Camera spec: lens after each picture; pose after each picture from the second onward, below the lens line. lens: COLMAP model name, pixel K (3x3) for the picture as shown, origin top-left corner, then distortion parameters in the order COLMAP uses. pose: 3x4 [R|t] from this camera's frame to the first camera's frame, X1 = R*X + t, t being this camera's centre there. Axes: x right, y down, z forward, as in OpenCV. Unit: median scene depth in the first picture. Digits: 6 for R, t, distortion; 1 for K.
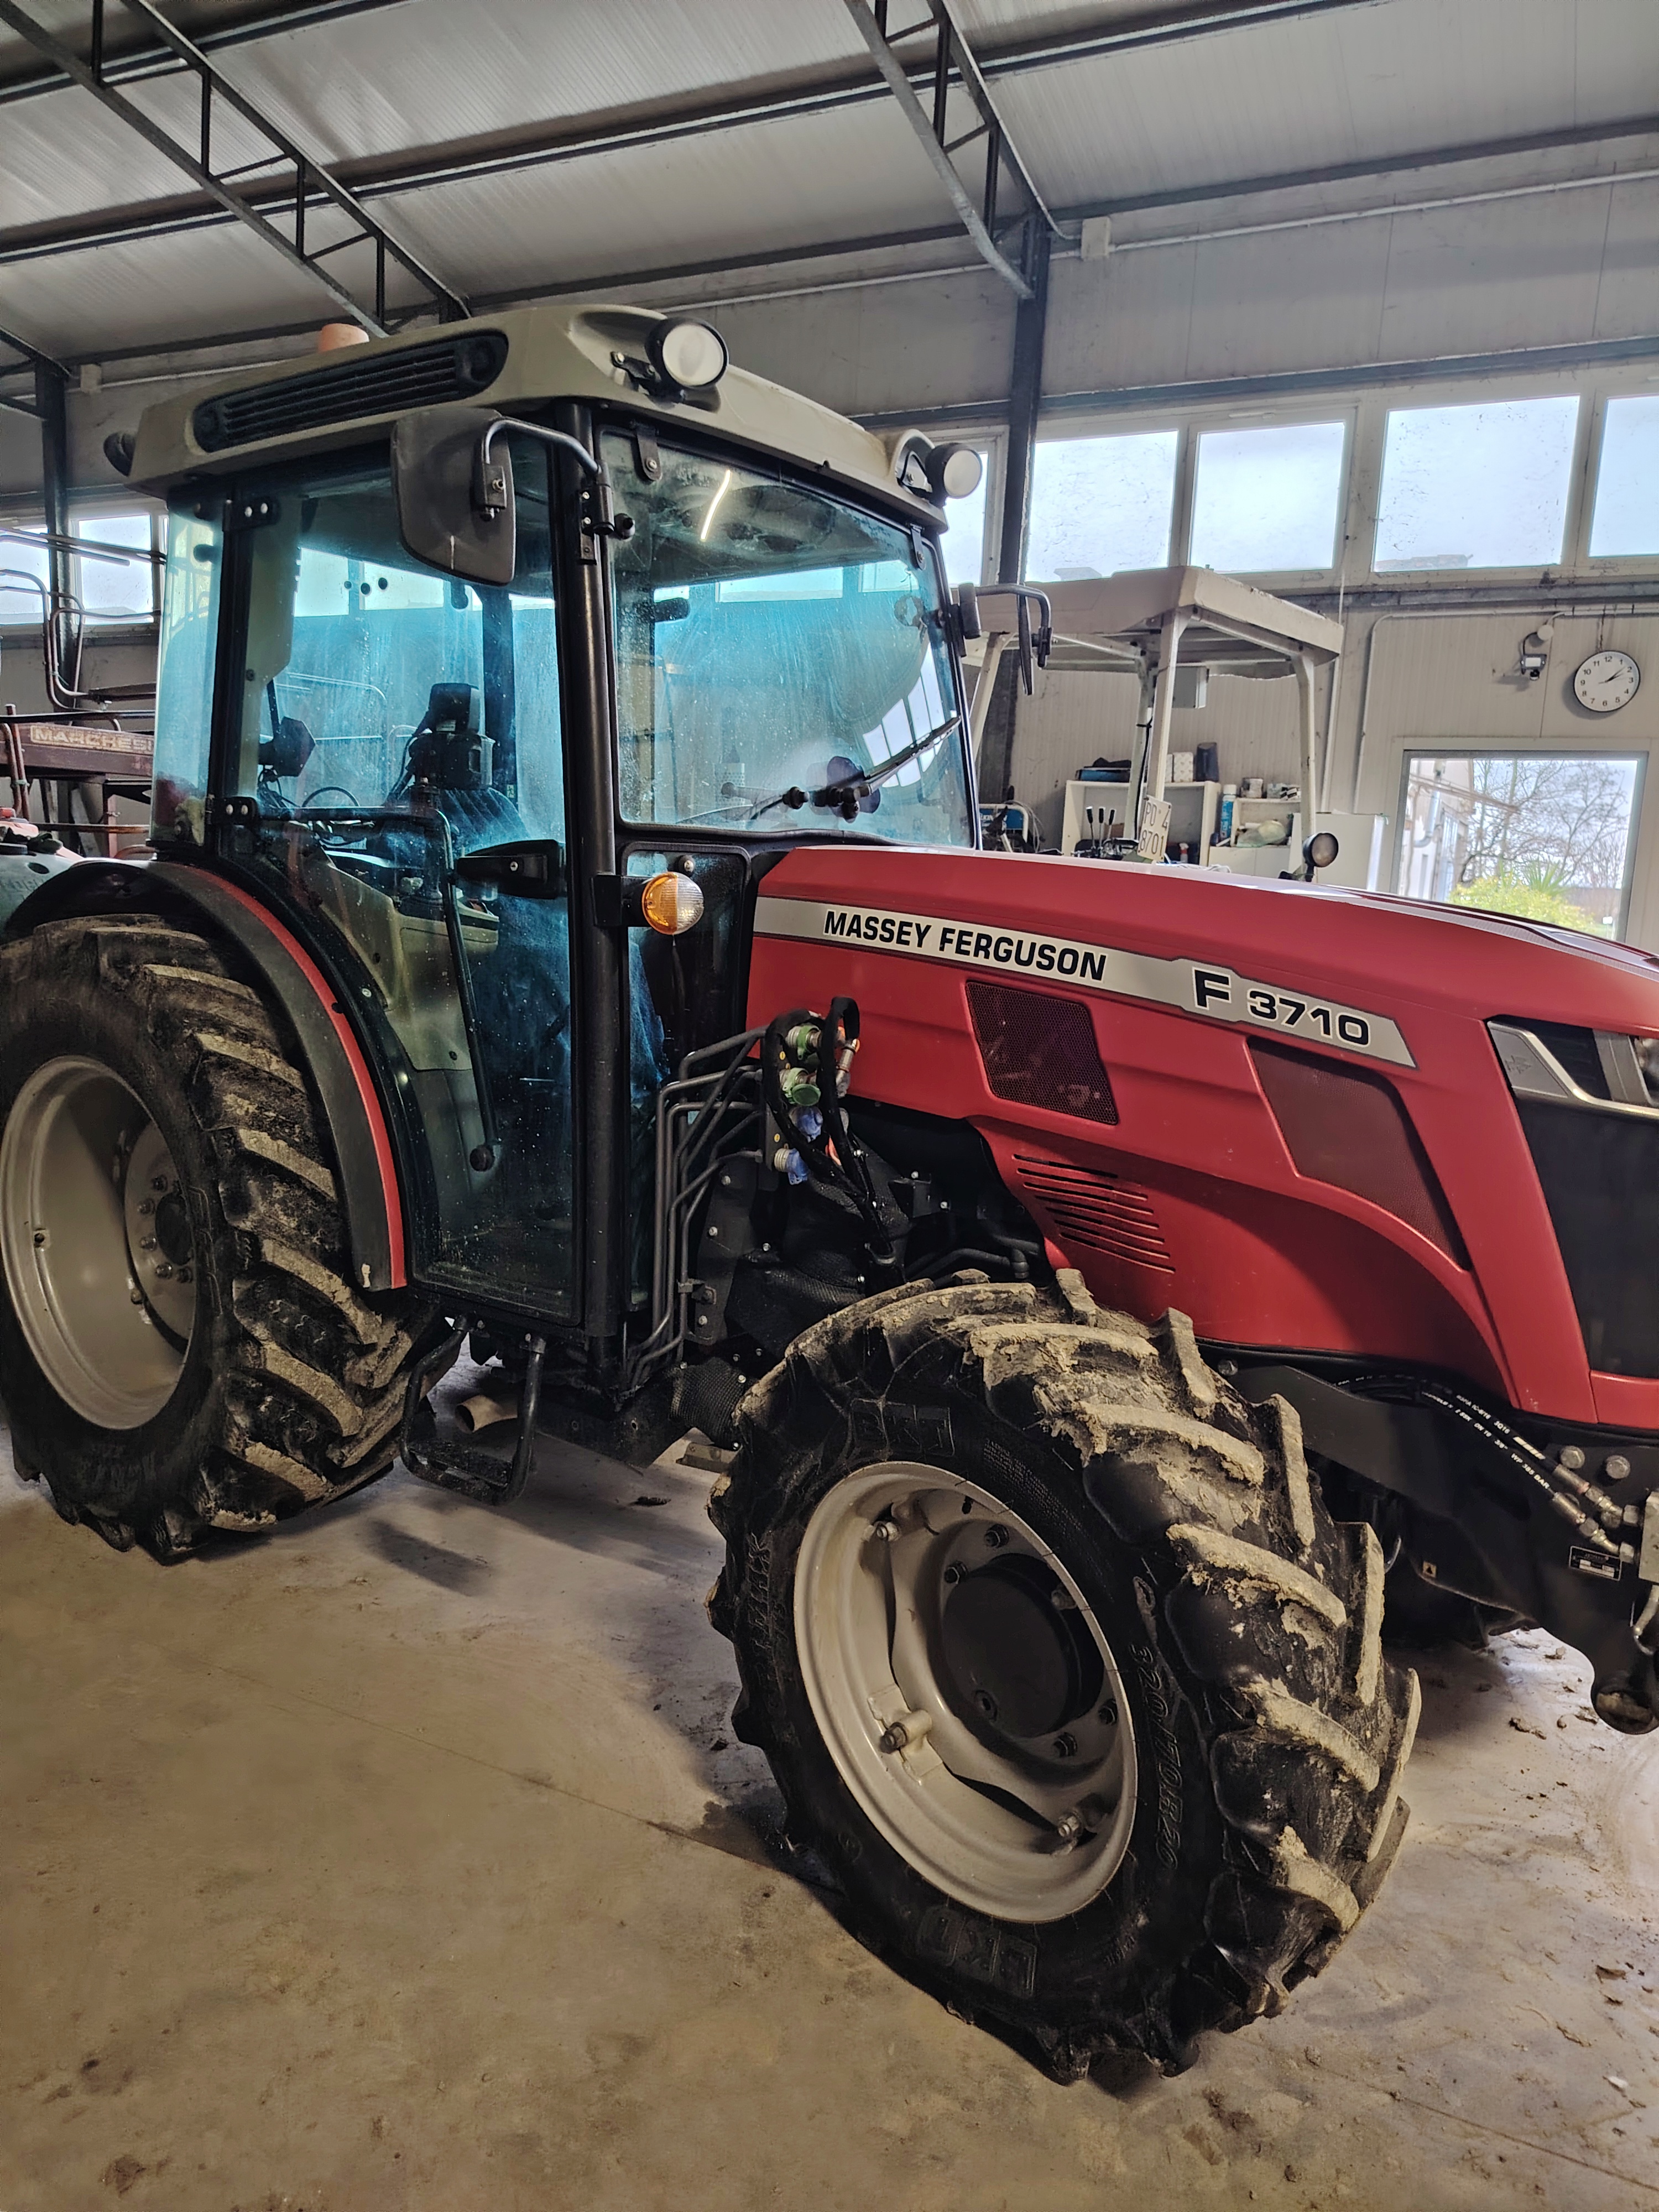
lens RADIAL K [[1554.0, 0, 829.5], [0, 1554.0, 1106.0], [0, 0, 1]] dist [0.138869, -0.064430]
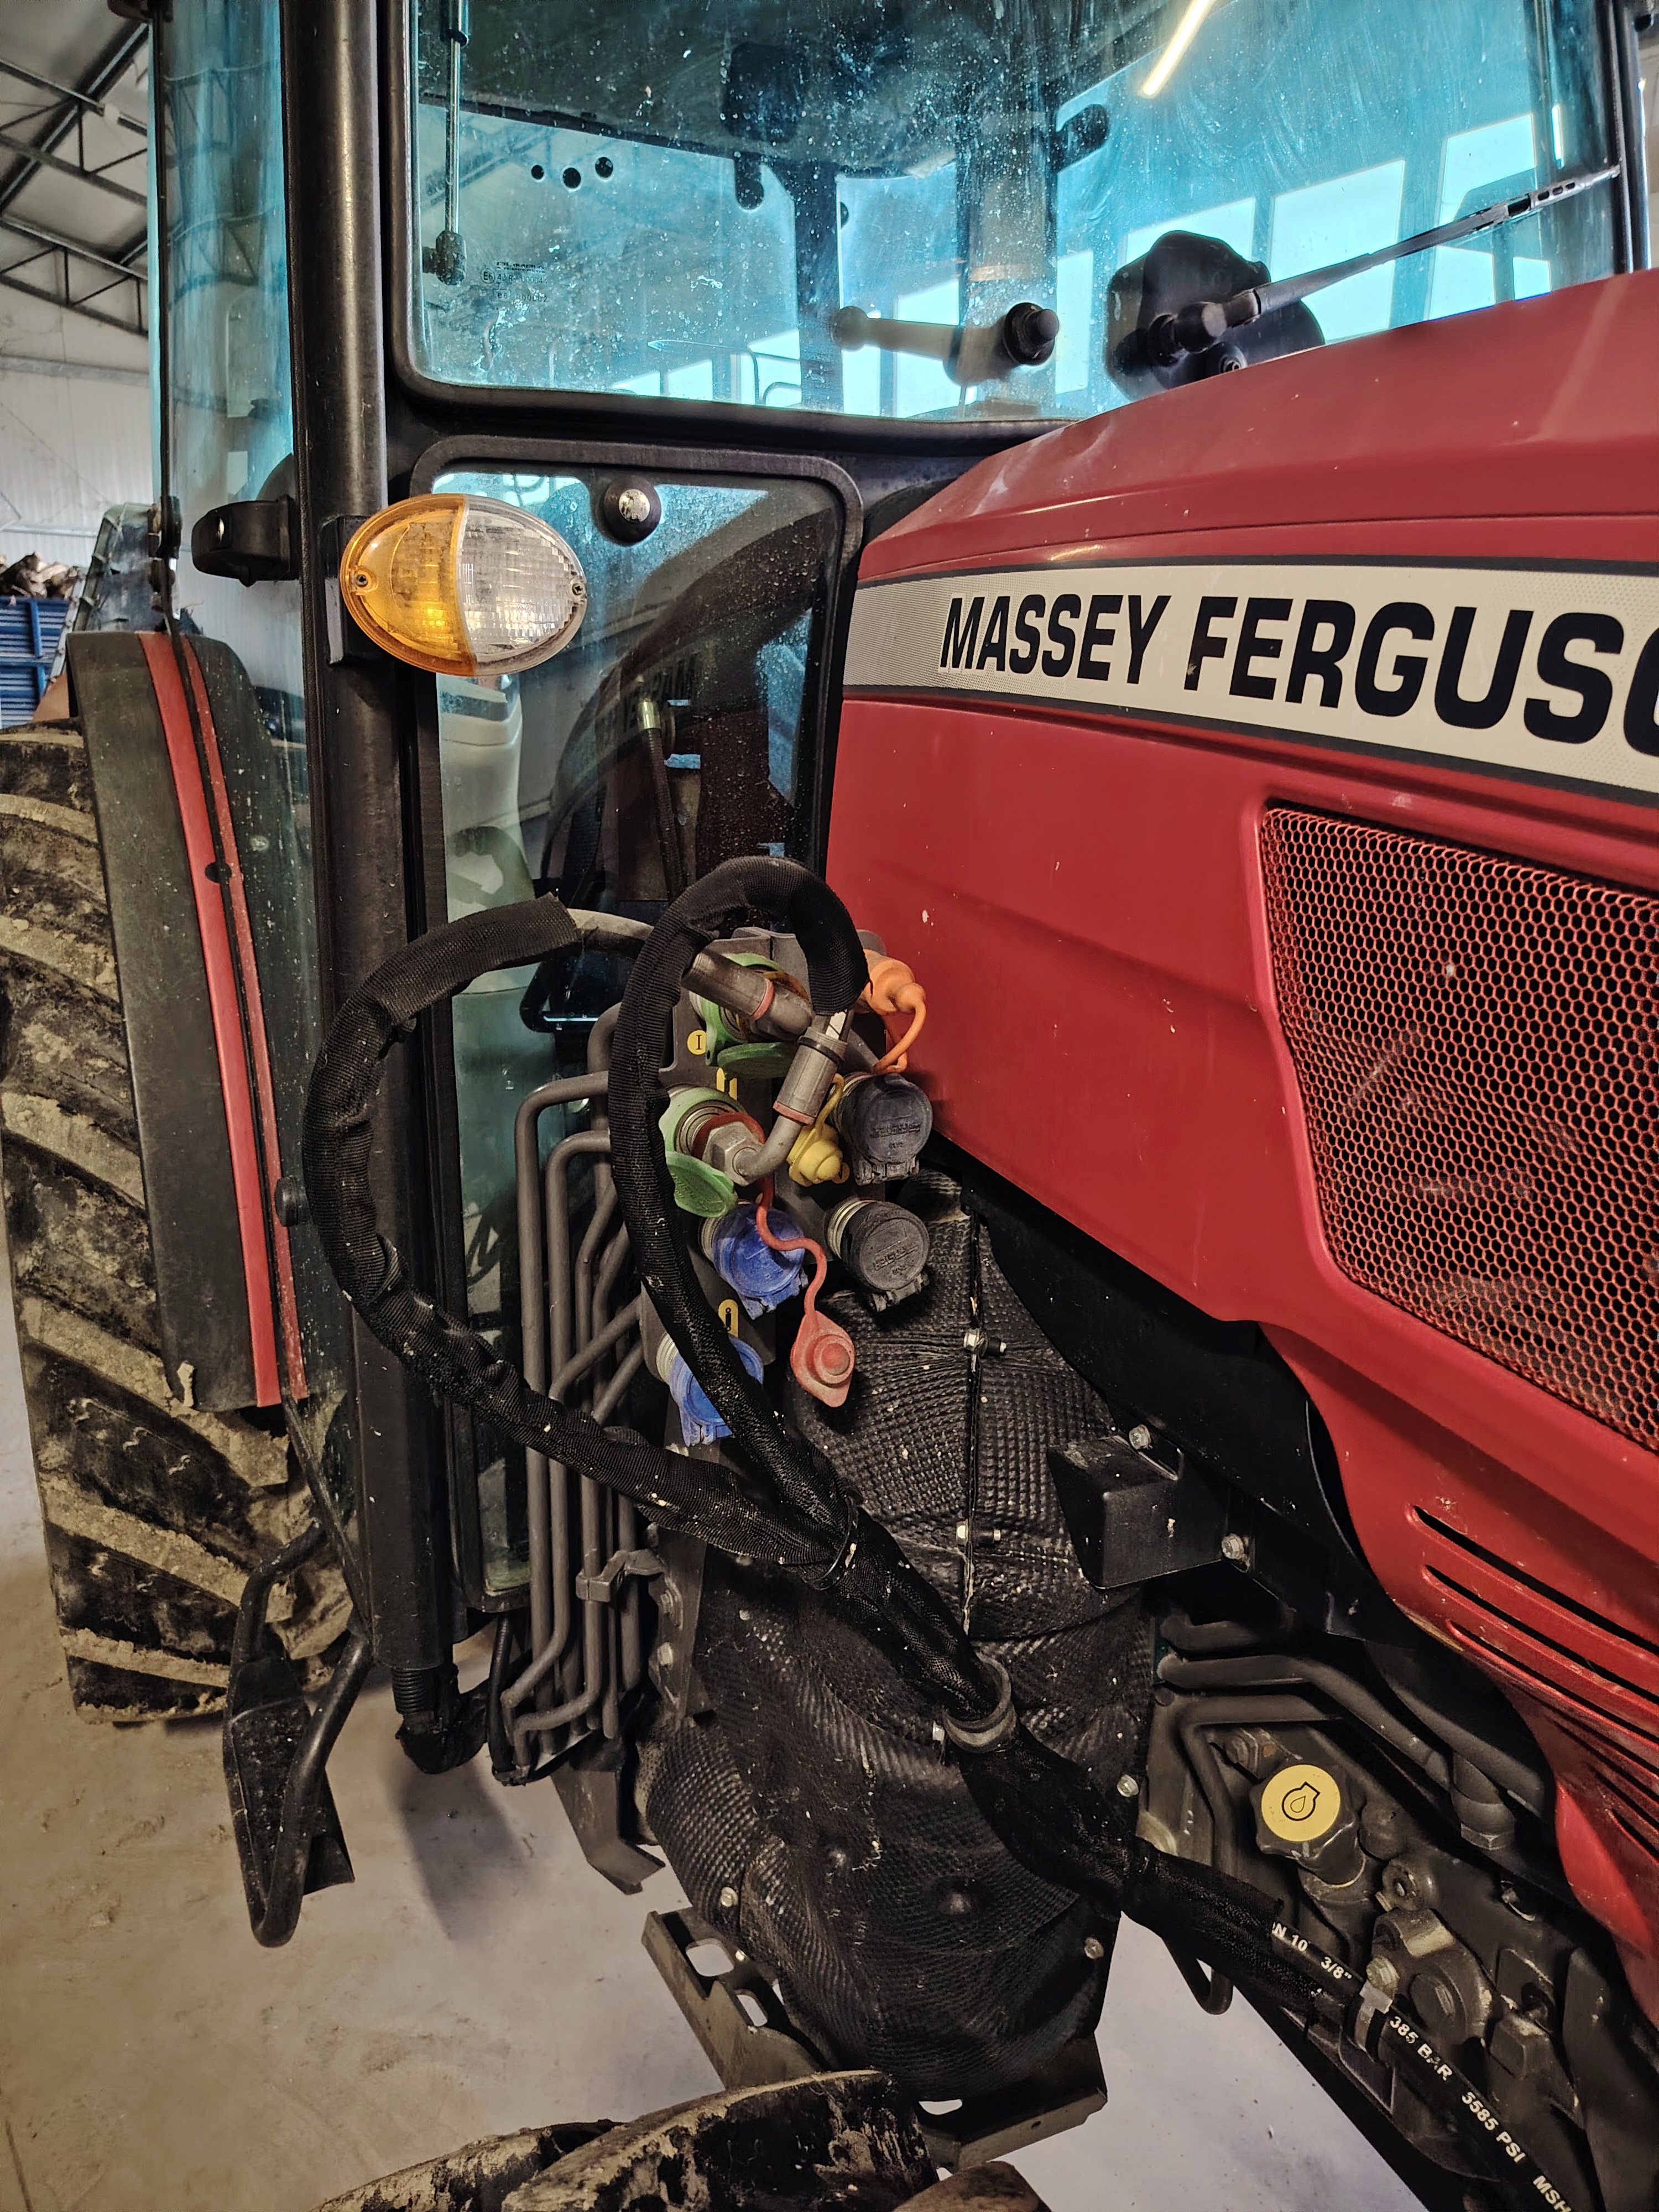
lens RADIAL K [[1554.3, 0, 829.5], [0, 1554.3, 1106.0], [0, 0, 1]] dist [0.050132, -0.063006]
pose [[0.891033, 0.083928, -0.446112, 0.139148], [-0.045071, 0.994260, 0.097030, -0.051638], [0.451695, -0.066351, 0.889702, 0.721232]]
